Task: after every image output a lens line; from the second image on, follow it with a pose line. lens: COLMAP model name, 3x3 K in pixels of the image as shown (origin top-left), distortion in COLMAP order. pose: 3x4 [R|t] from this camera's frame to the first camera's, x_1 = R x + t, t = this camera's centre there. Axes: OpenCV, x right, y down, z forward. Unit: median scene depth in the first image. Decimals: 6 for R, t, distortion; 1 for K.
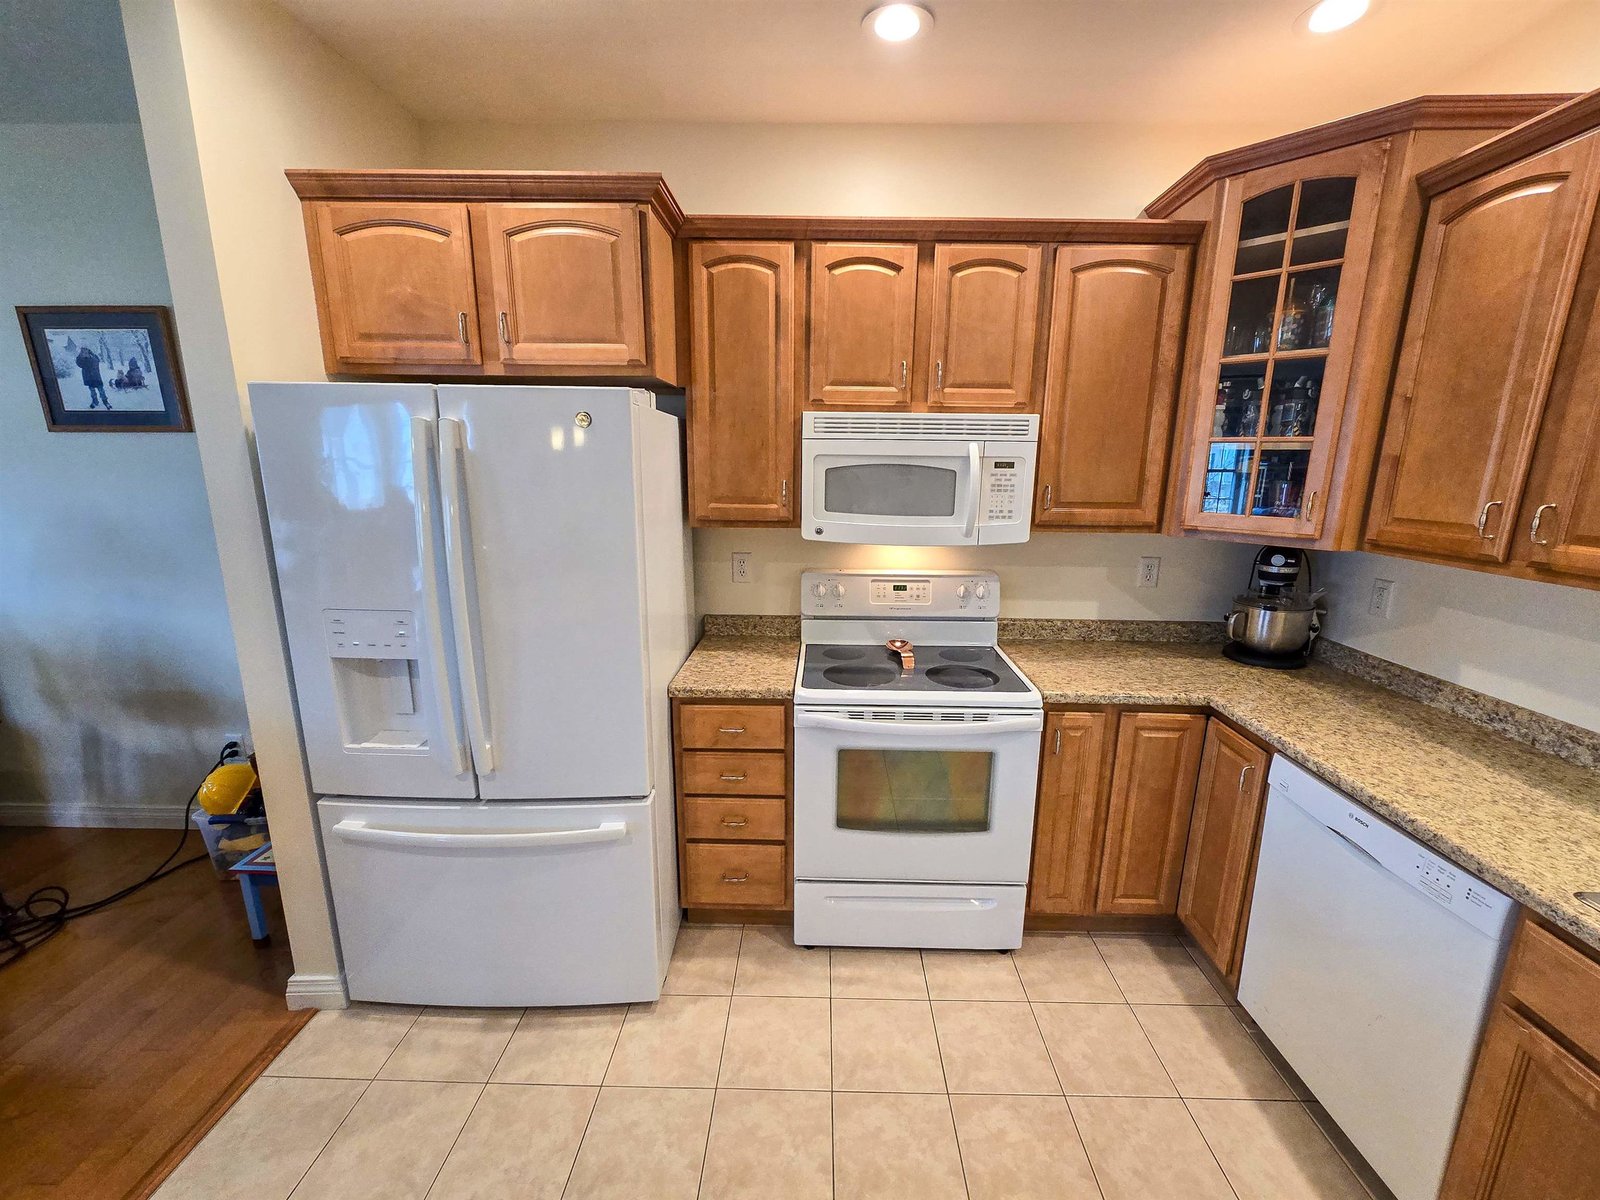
lens RADIAL K [[651.1, 0, 810.5], [0, 651.1, 604.5], [0, 0, 1]] dist [-0.002435, -0.000288]
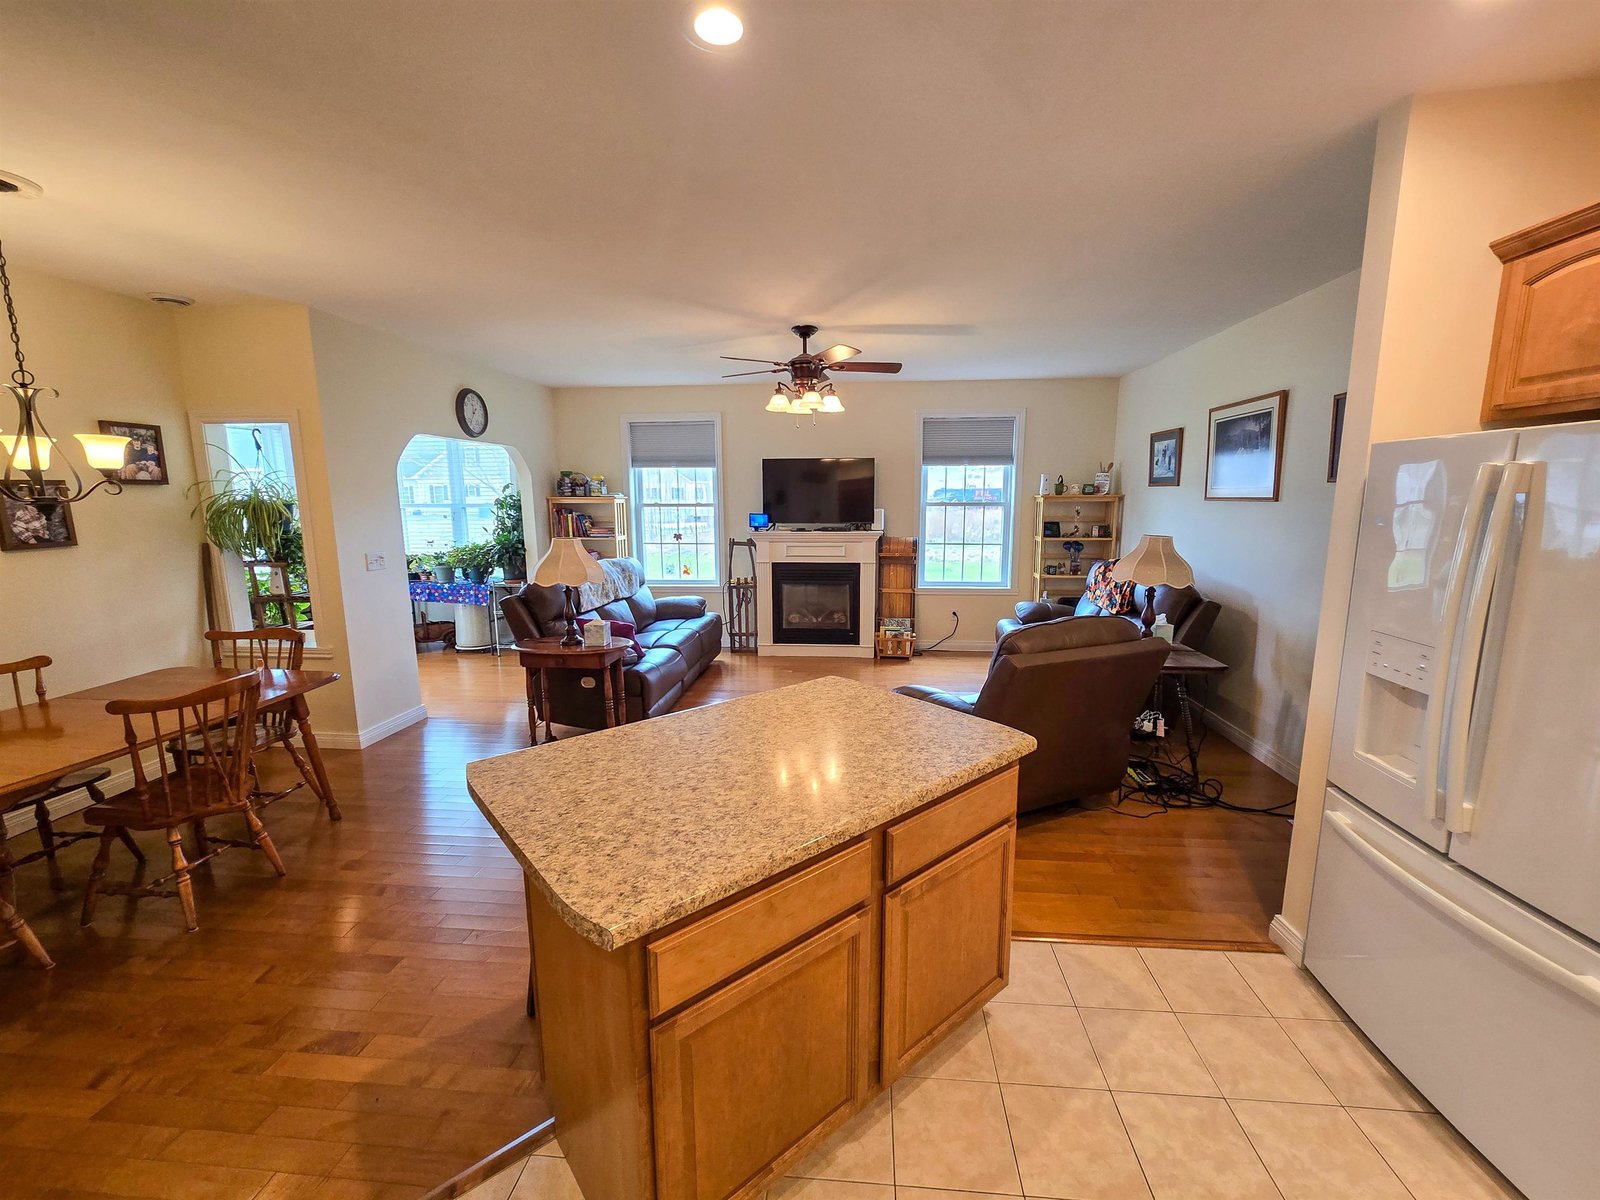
lens RADIAL K [[655.2, 0, 810.6], [0, 655.2, 604.8], [0, 0, 1]] dist [-0.001425, -0.000078]
pose [[-0.072637, 0.151659, -0.985760, 0.394711], [-0.209496, 0.964001, 0.163748, -0.015186], [0.975108, 0.218407, -0.038250, 0.043044]]
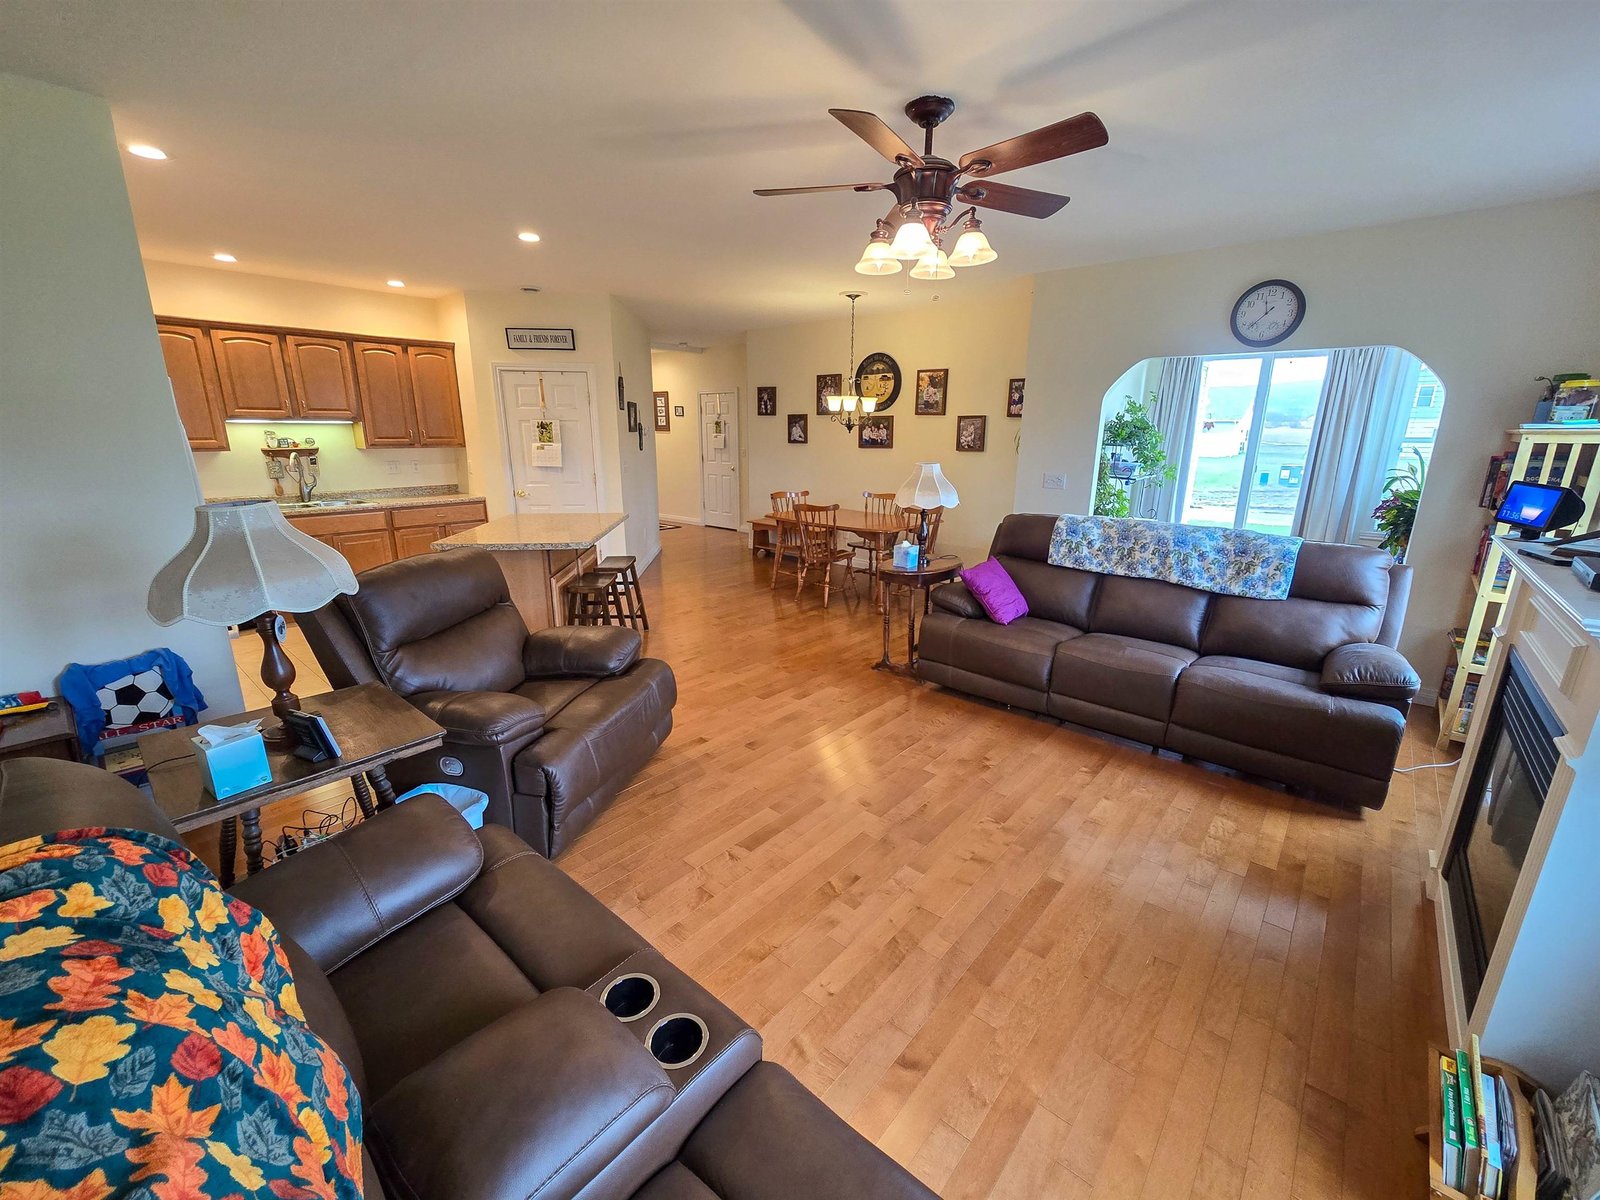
lens RADIAL K [[652.6, 0, 813.2], [0, 652.6, 603.9], [0, 0, 1]] dist [-0.003983, -0.001204]
pose [[-0.770714, -0.185713, 0.609517, -2.628933], [0.116787, 0.899206, 0.421651, -0.251522], [-0.626388, 0.396156, -0.671341, 1.023439]]
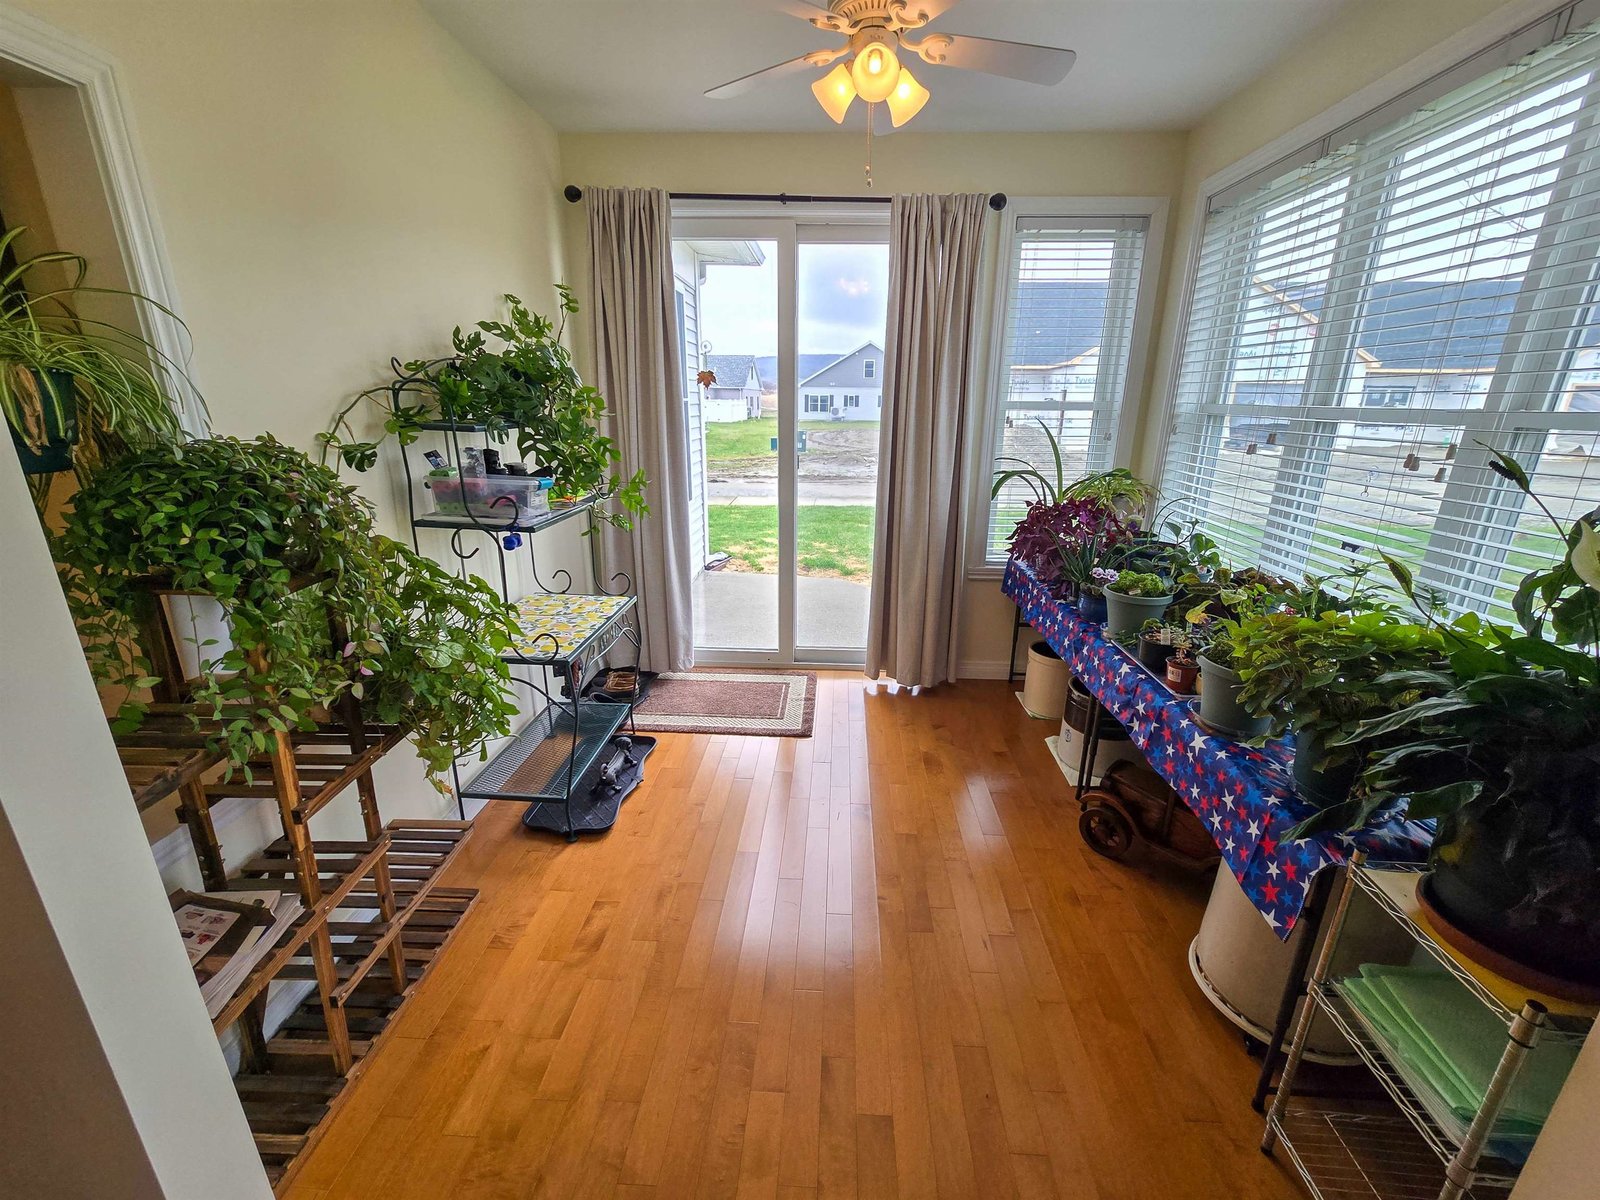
lens RADIAL K [[651.1, 0, 810.5], [0, 651.1, 604.5], [0, 0, 1]] dist [-0.002435, -0.000288]
pose [[-0.999172, -0.033409, 0.023215, -2.286691], [-0.017438, 0.867263, 0.497545, 0.271026], [-0.036756, 0.496728, -0.867128, -1.262717]]
